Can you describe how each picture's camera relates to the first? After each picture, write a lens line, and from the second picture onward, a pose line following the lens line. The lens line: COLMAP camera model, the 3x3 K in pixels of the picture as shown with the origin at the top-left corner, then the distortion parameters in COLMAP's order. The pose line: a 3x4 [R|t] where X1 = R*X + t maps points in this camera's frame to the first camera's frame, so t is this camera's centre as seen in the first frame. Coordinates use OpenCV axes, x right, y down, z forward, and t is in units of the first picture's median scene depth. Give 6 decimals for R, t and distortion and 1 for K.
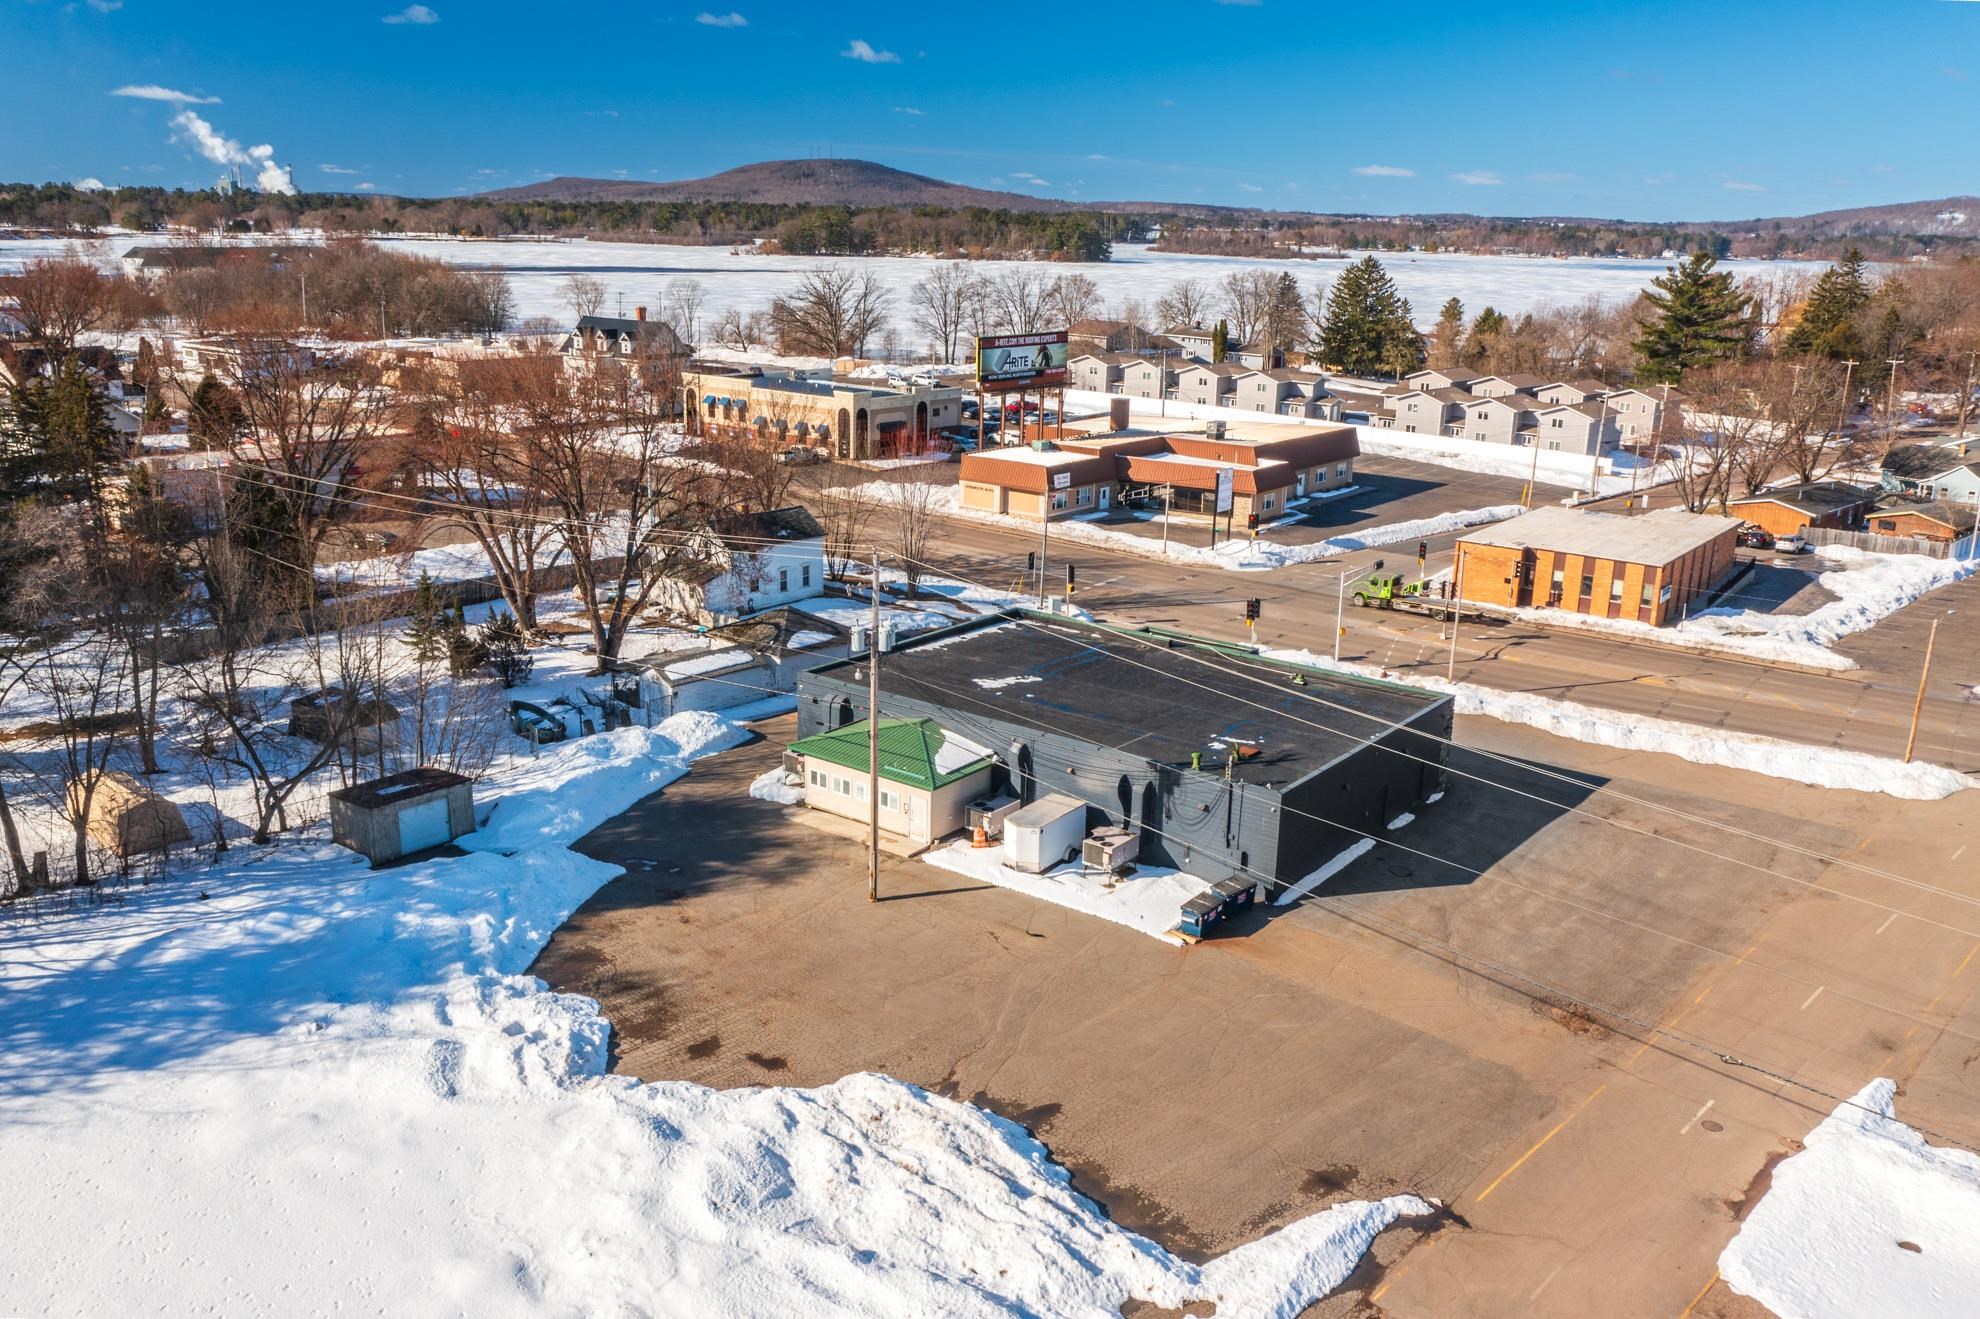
lens RADIAL K [[1583.4, 0, 990.0], [0, 1583.4, 659.5], [0, 0, 1]] dist [-0.021634, -0.001283]
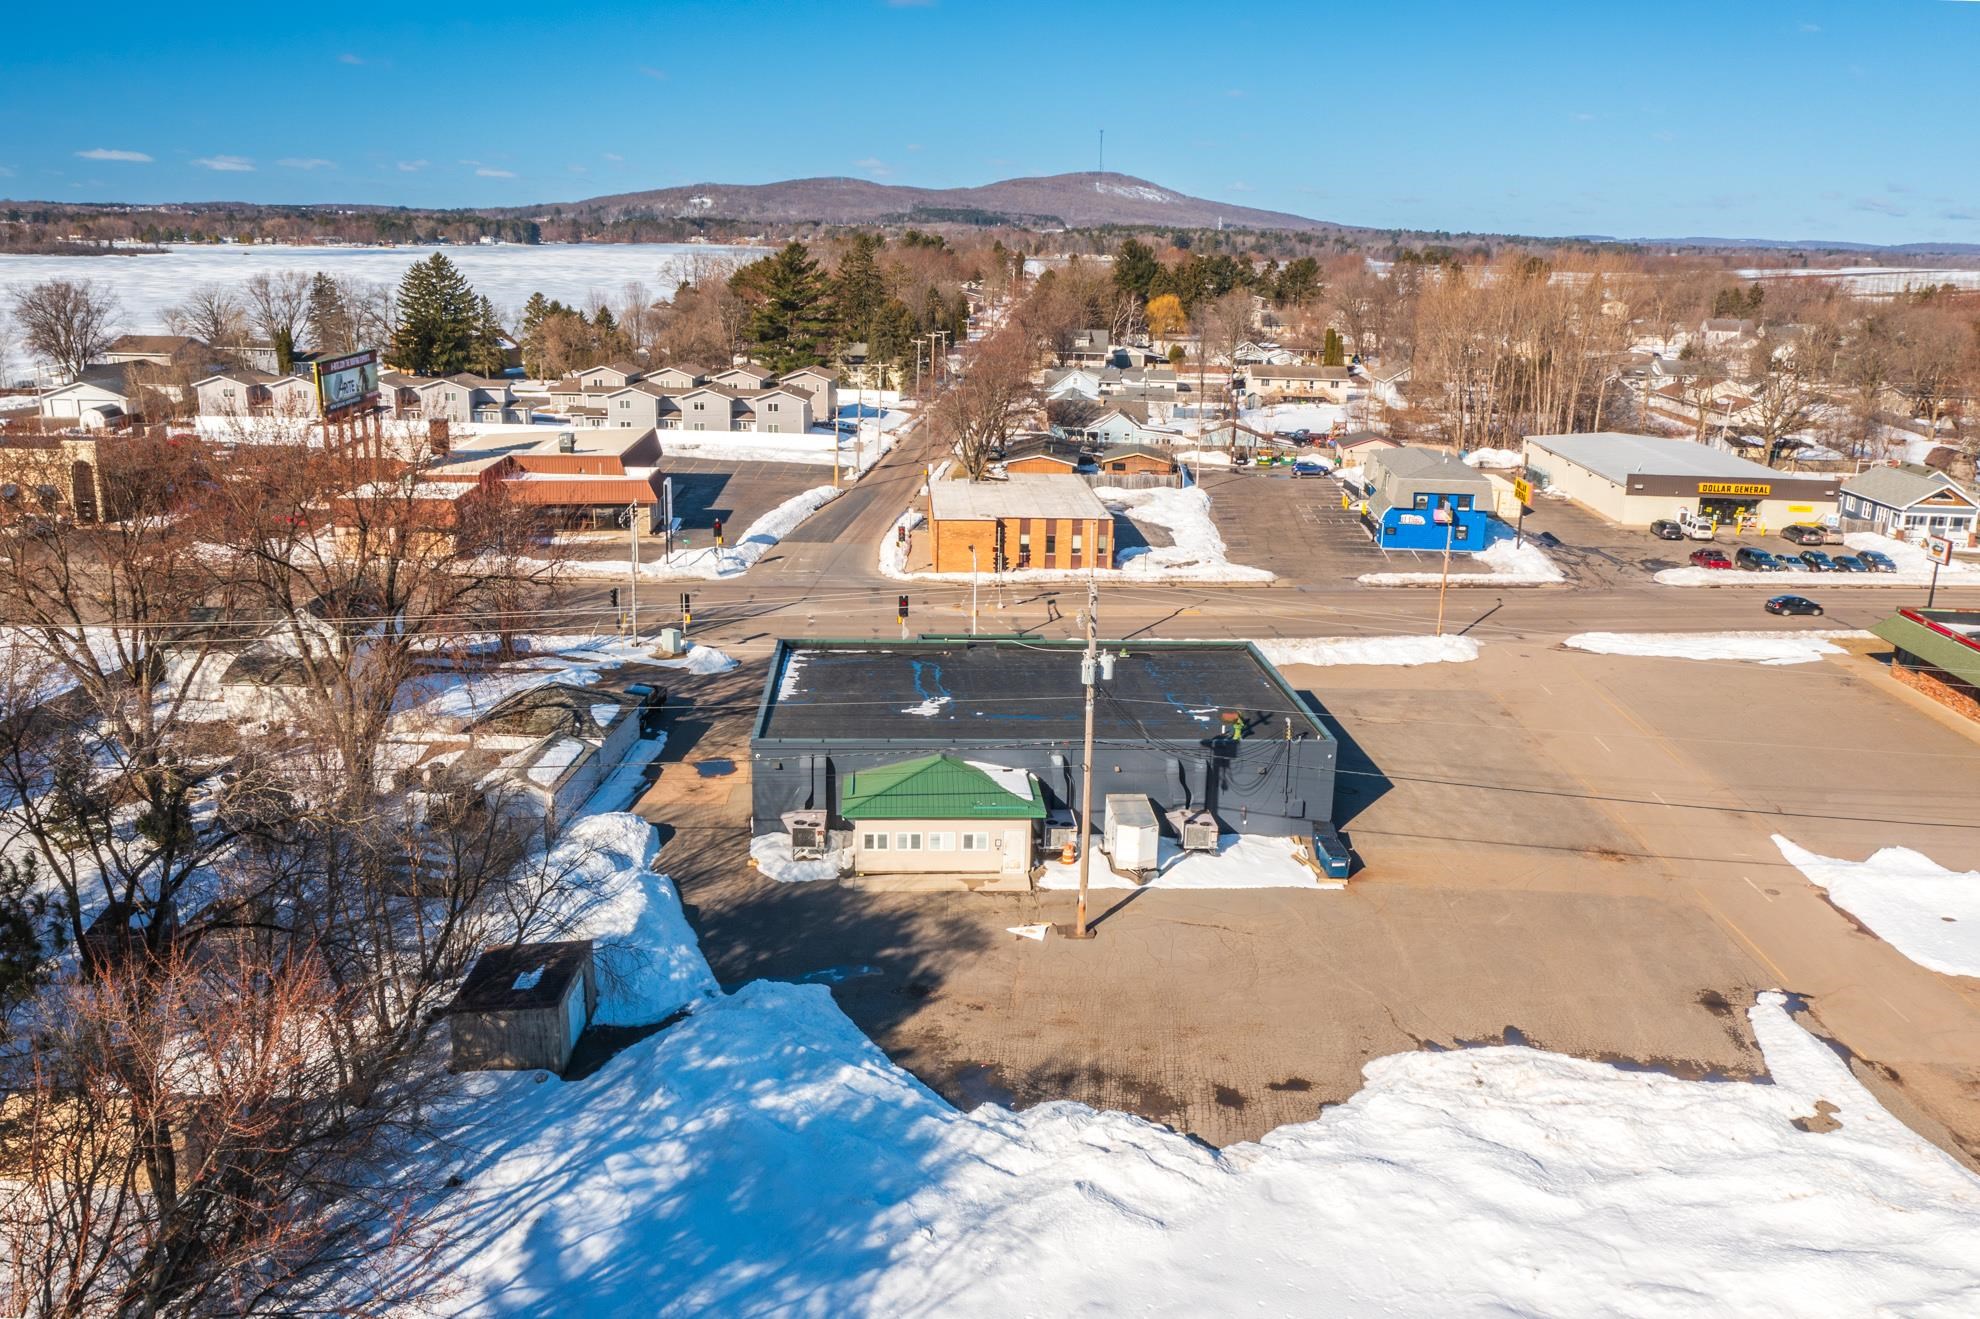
lens RADIAL K [[1583.4, 0, 990.0], [0, 1583.4, 659.5], [0, 0, 1]] dist [-0.021634, -0.001283]
pose [[0.769737, -0.177343, 0.613233, -0.366406], [0.172907, 0.982647, 0.067140, -0.048790], [-0.614498, 0.054352, 0.787044, 0.130822]]
